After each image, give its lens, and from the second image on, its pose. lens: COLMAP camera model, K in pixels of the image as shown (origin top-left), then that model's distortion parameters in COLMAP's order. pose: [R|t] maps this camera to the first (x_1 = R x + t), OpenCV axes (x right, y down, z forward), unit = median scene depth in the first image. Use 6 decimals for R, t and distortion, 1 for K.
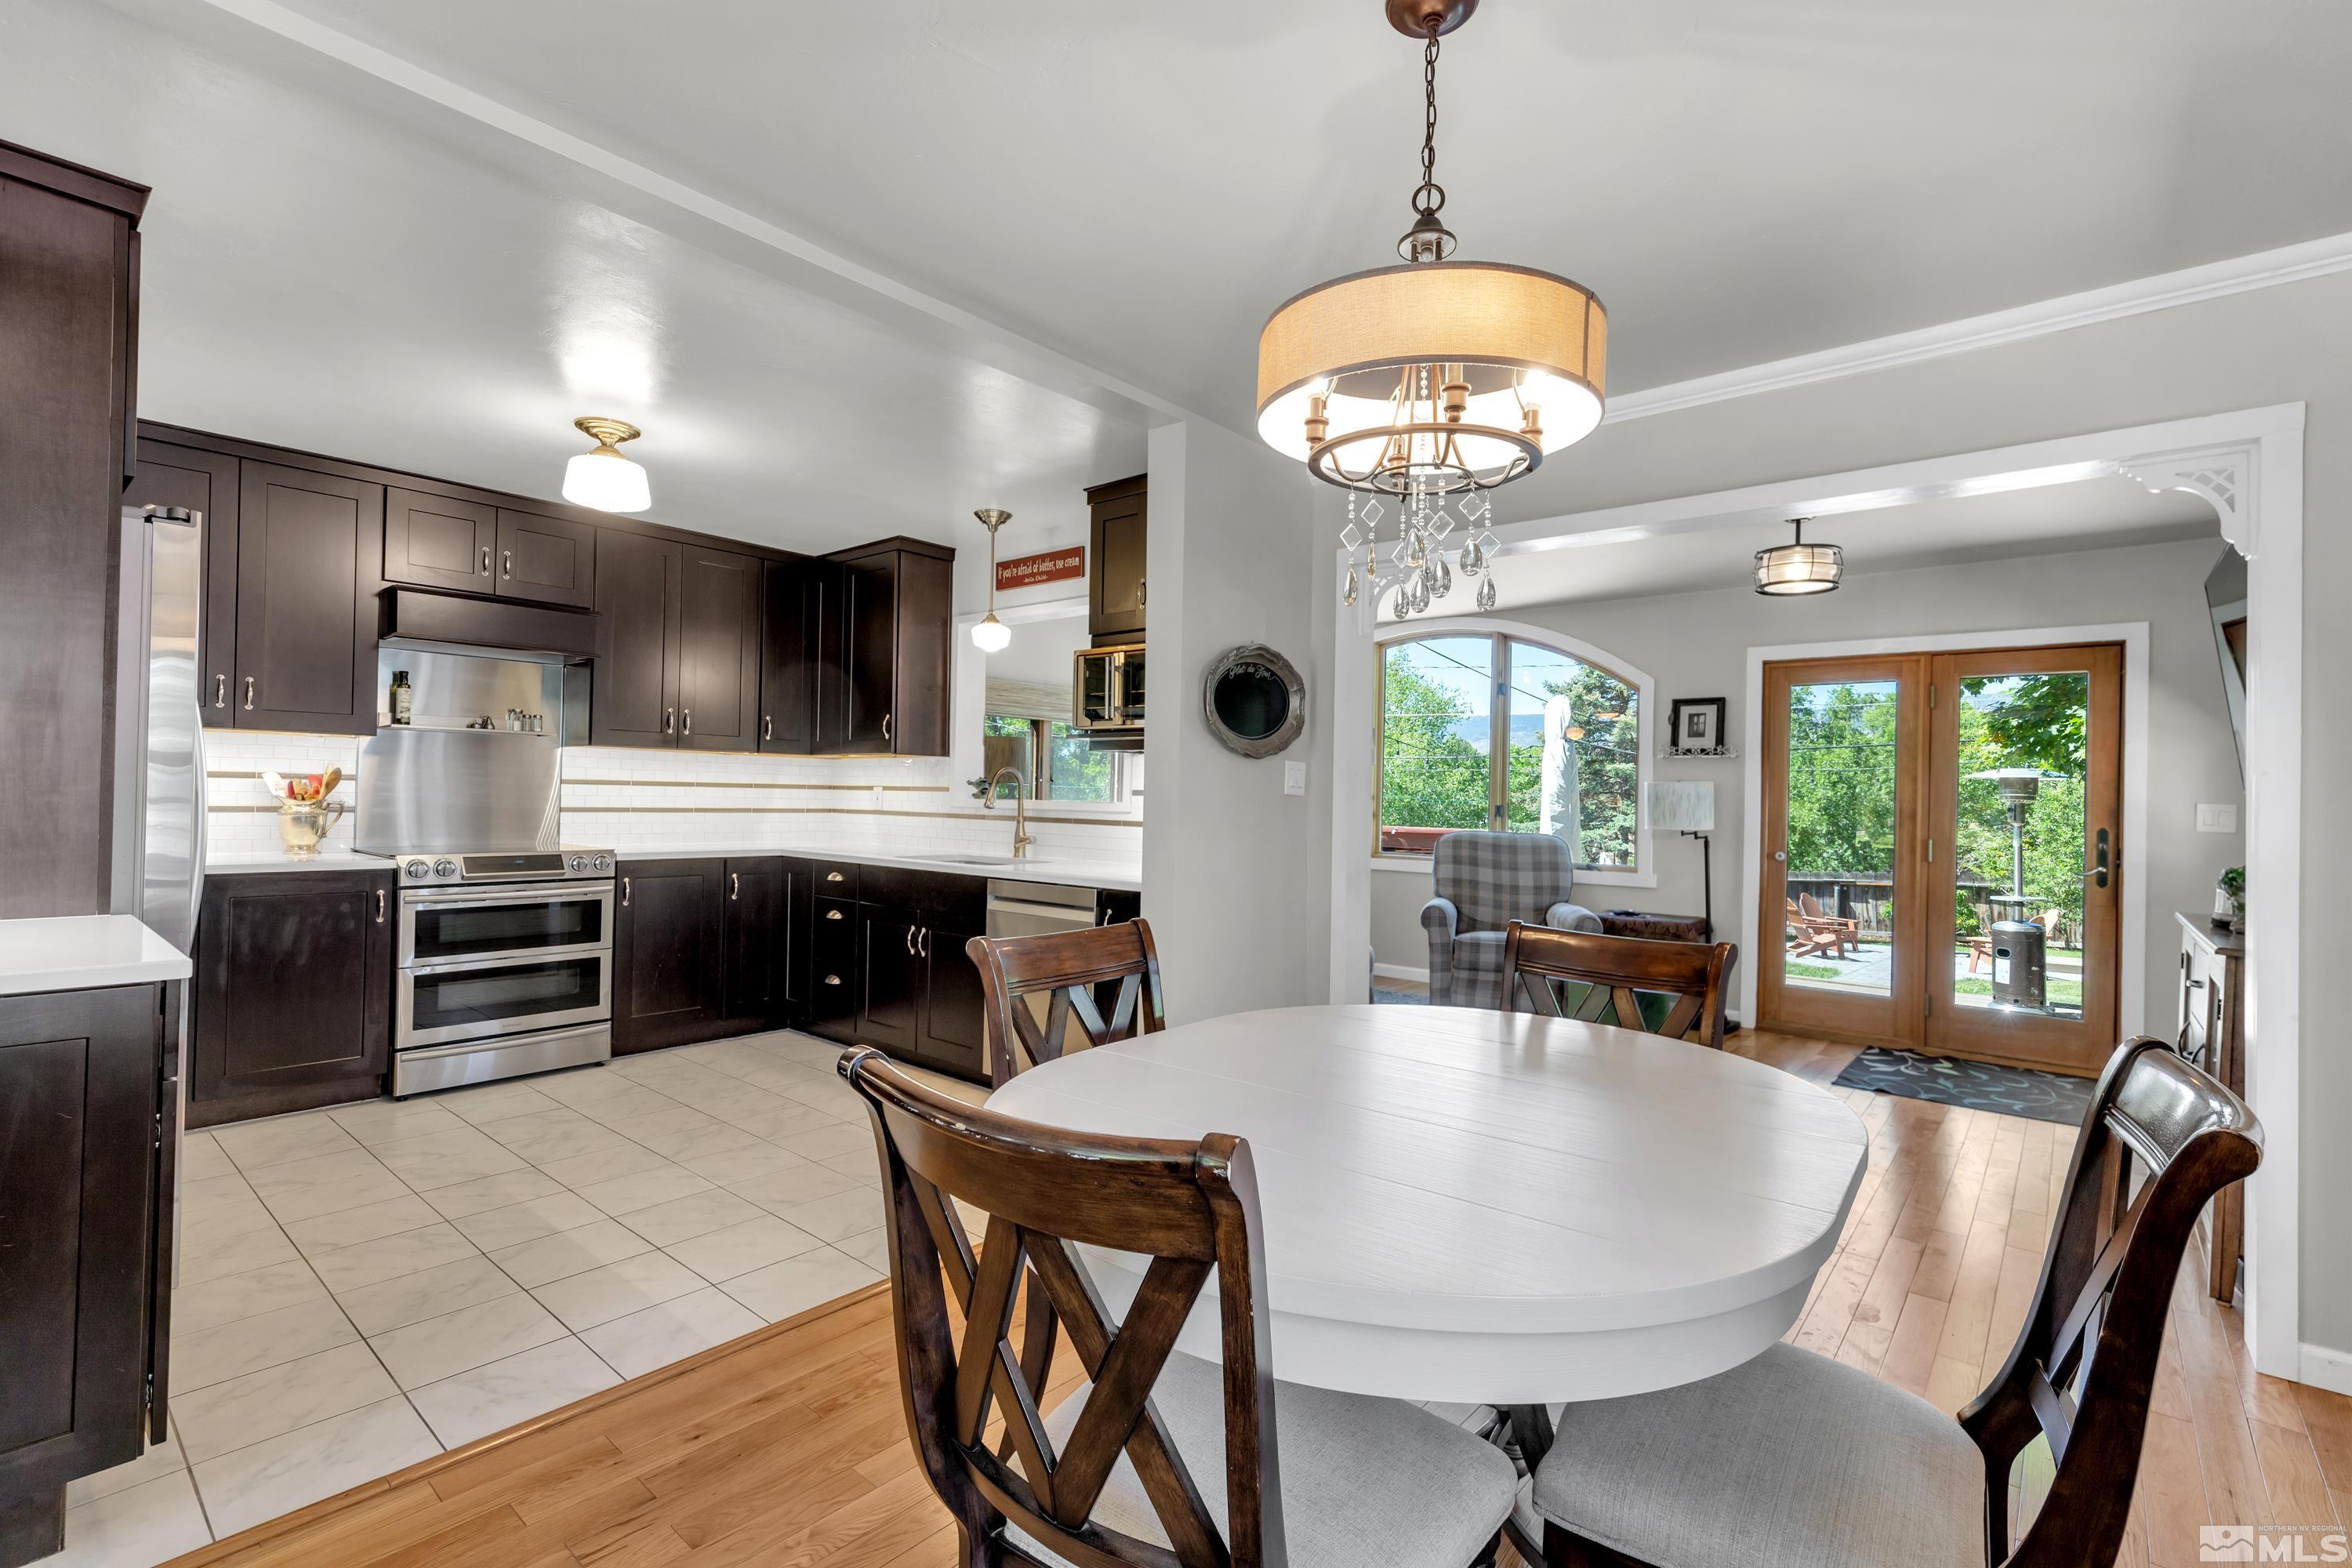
lens RADIAL K [[1059.3, 0, 1198.1], [0, 1059.3, 784.7], [0, 0, 1]] dist [0.008304, -0.000189]
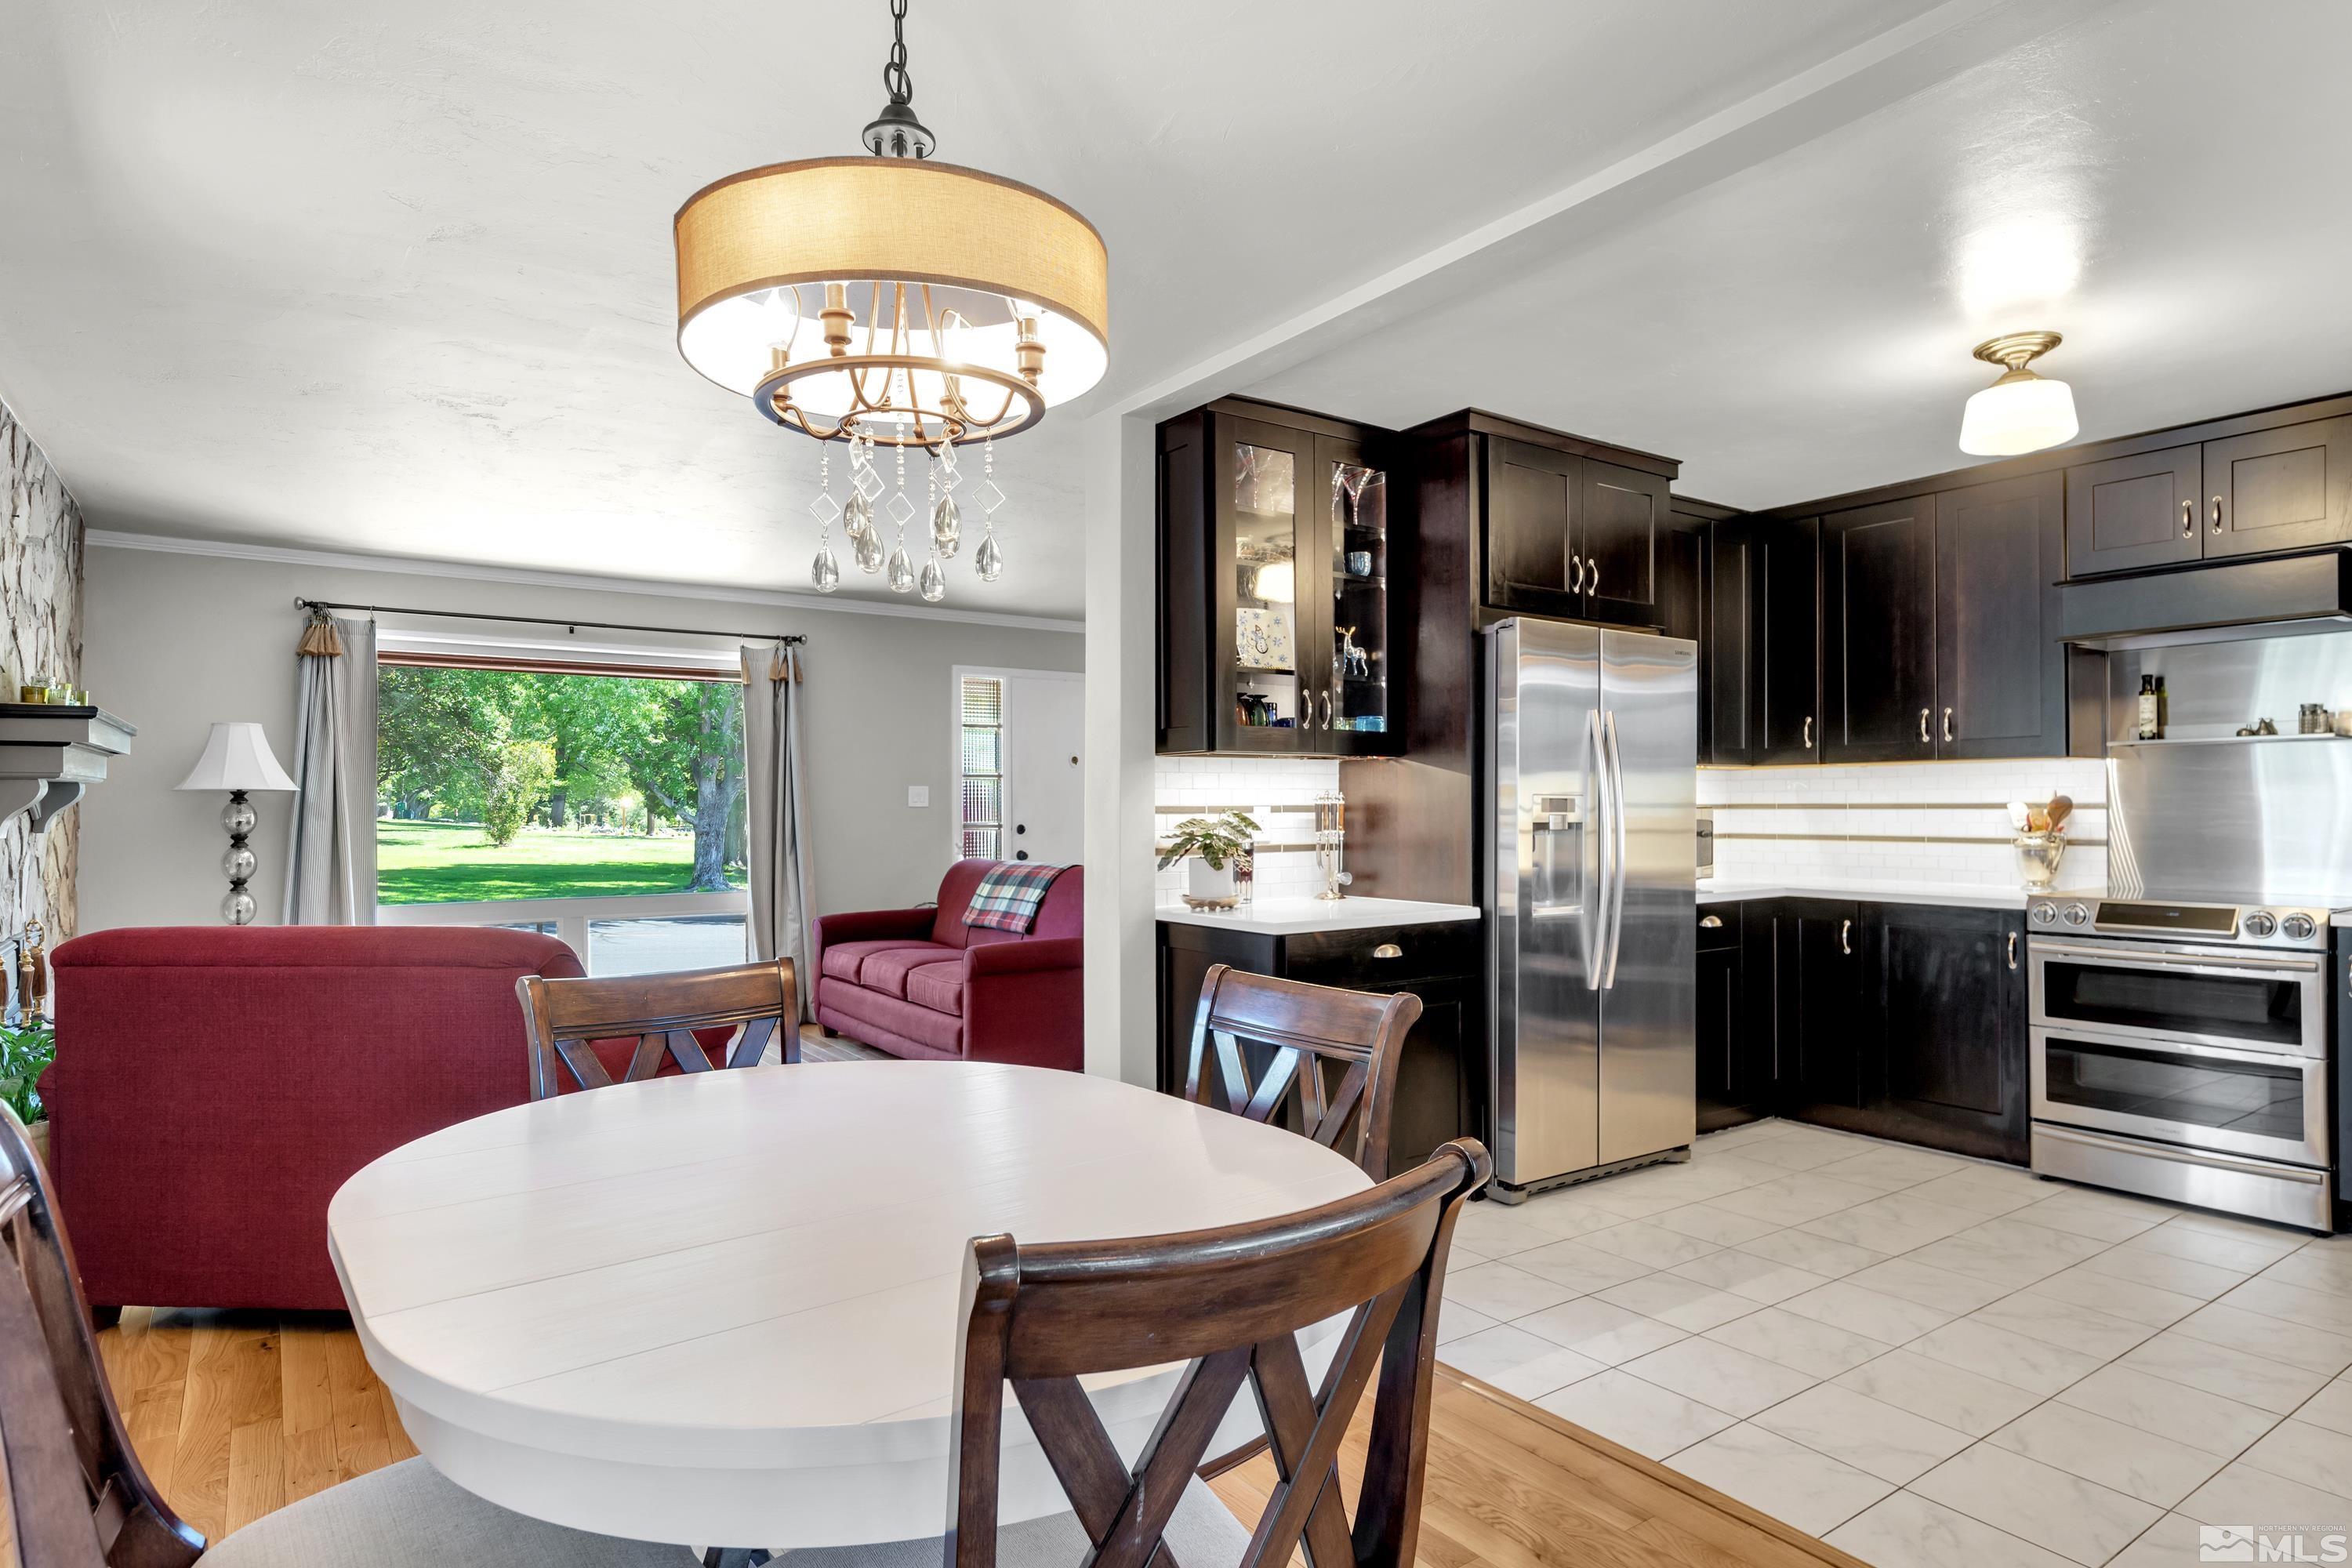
lens RADIAL K [[1305.7, 0, 1188.6], [0, 1305.7, 801.0], [0, 0, 1]] dist [0.000747, 0.001257]
pose [[-0.253855, -0.024130, -0.966941, 0.402462], [0.007763, 0.999606, -0.026983, 0.011644], [0.967211, -0.014357, -0.253567, 0.532588]]
